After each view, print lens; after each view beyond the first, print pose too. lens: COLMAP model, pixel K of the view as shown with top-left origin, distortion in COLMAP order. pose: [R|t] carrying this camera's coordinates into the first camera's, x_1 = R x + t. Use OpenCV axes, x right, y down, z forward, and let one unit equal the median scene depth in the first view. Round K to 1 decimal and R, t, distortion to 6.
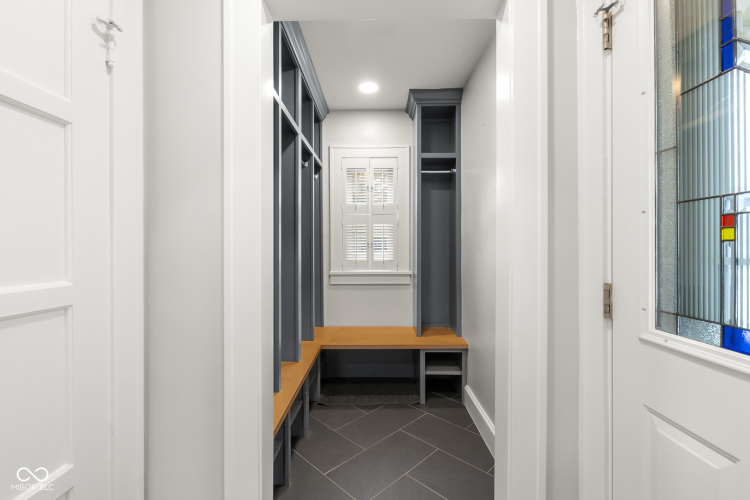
lens RADIAL K [[336.0, 0, 375.0], [0, 336.0, 250.0], [0, 0, 1]] dist [-0.001618, 0.000007]
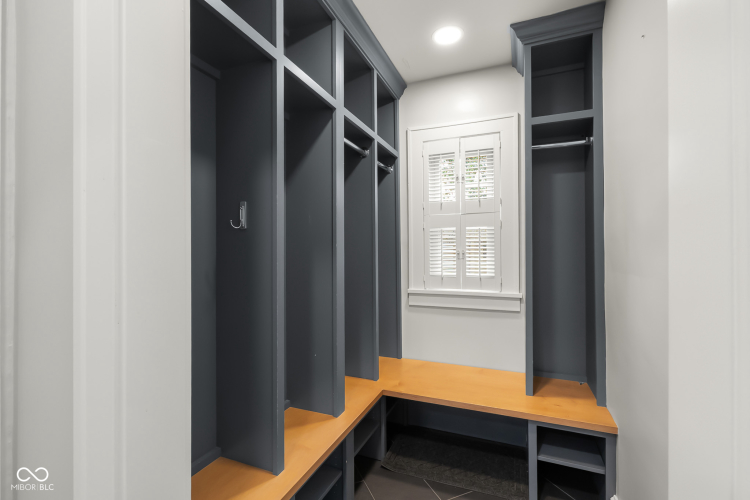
lens RADIAL K [[336.0, 0, 375.0], [0, 336.0, 250.0], [0, 0, 1]] dist [-0.001618, 0.000007]
pose [[0.926690, -0.001910, -0.375822, 0.092187], [-0.002025, 0.999947, -0.010073, -0.019507], [0.375822, 0.010096, 0.926637, 0.254786]]
